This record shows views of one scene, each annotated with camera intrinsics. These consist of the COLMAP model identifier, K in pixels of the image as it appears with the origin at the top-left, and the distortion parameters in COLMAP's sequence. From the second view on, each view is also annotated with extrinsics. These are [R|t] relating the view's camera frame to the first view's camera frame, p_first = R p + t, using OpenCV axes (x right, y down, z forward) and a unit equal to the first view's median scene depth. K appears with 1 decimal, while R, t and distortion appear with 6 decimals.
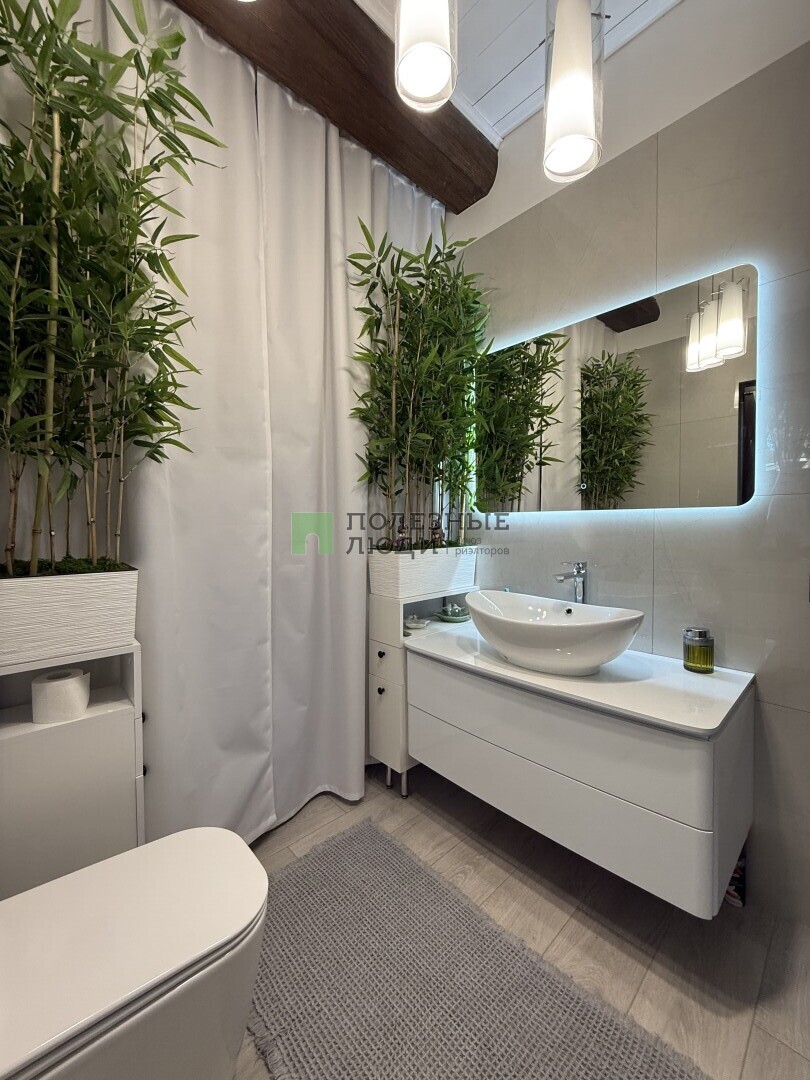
lens RADIAL K [[428.9, 0, 403.3], [0, 428.9, 534.8], [0, 0, 1]] dist [-0.000894, -0.000603]
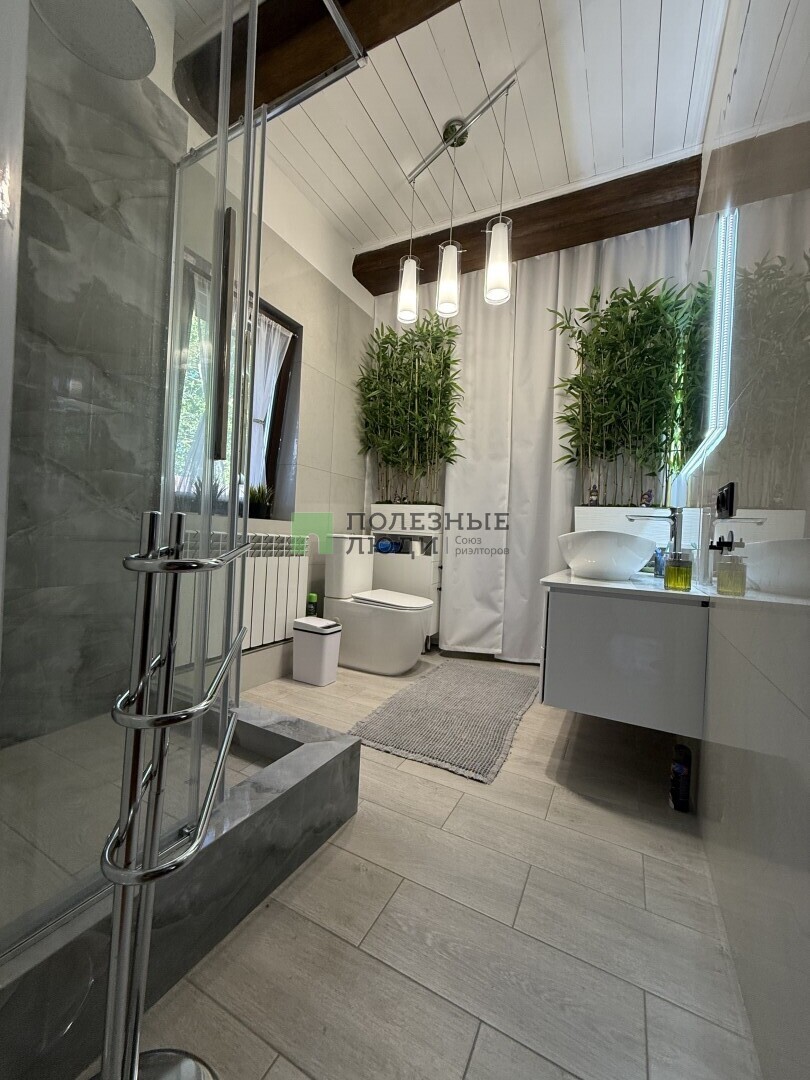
lens RADIAL K [[428.9, 0, 403.3], [0, 428.9, 534.8], [0, 0, 1]] dist [-0.000894, -0.000603]
pose [[0.332474, 0.025598, -0.942765, 1.331206], [-0.082051, 0.996626, -0.001876, 0.209598], [0.939537, 0.077978, 0.333452, -0.041839]]
